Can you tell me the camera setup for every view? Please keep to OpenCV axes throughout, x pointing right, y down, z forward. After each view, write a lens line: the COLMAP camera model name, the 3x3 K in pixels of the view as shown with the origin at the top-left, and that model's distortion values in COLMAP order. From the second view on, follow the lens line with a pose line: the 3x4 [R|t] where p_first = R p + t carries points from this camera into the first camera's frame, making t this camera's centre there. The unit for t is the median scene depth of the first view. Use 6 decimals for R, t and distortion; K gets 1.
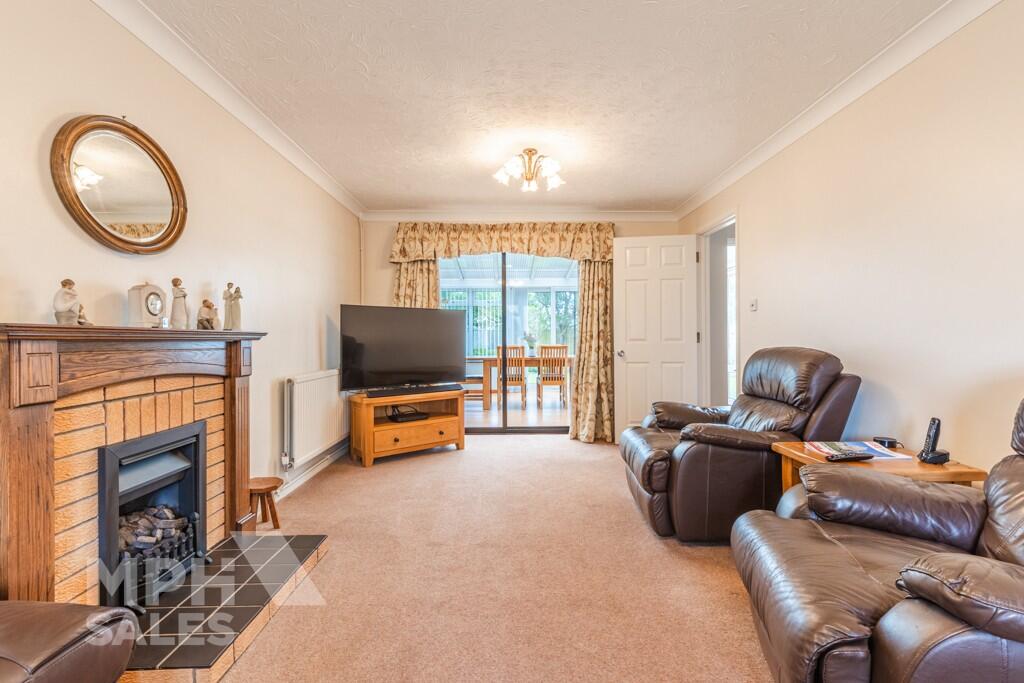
lens RADIAL K [[460.6, 0, 515.7], [0, 460.6, 338.8], [0, 0, 1]] dist [0.000695, 0.000747]
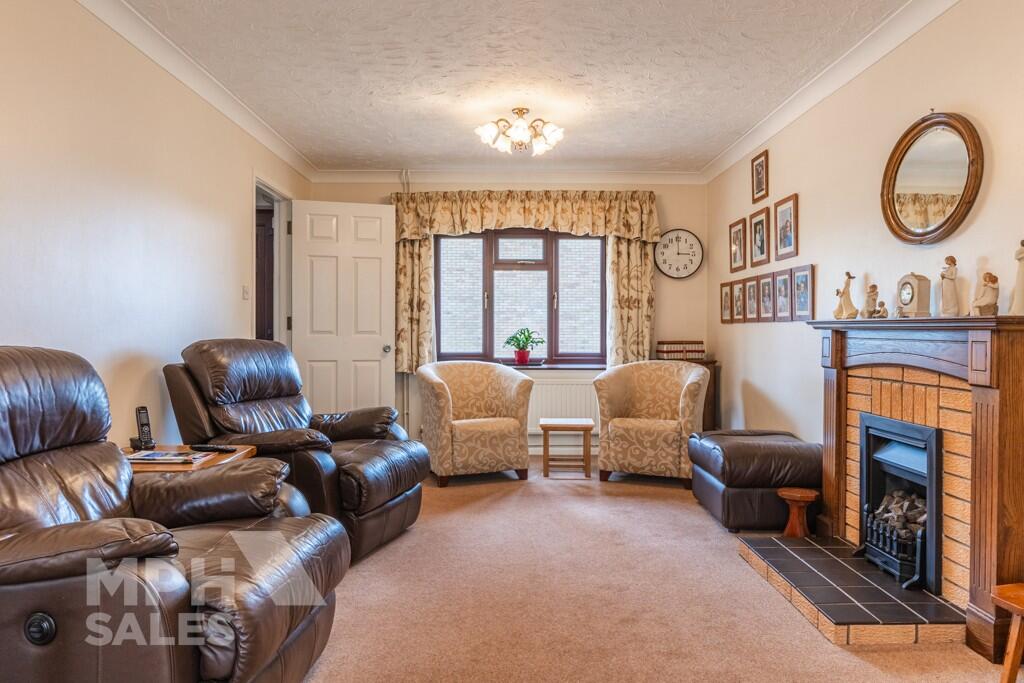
lens RADIAL K [[711.8, 0, 512.0], [0, 711.8, 341.5], [0, 0, 1]] dist [0.000298, 0.000070]
pose [[-0.999896, -0.003469, 0.013976, 0.054911], [-0.003196, 0.999805, 0.019511, 0.001592], [-0.014041, 0.019465, -0.999712, 2.575103]]
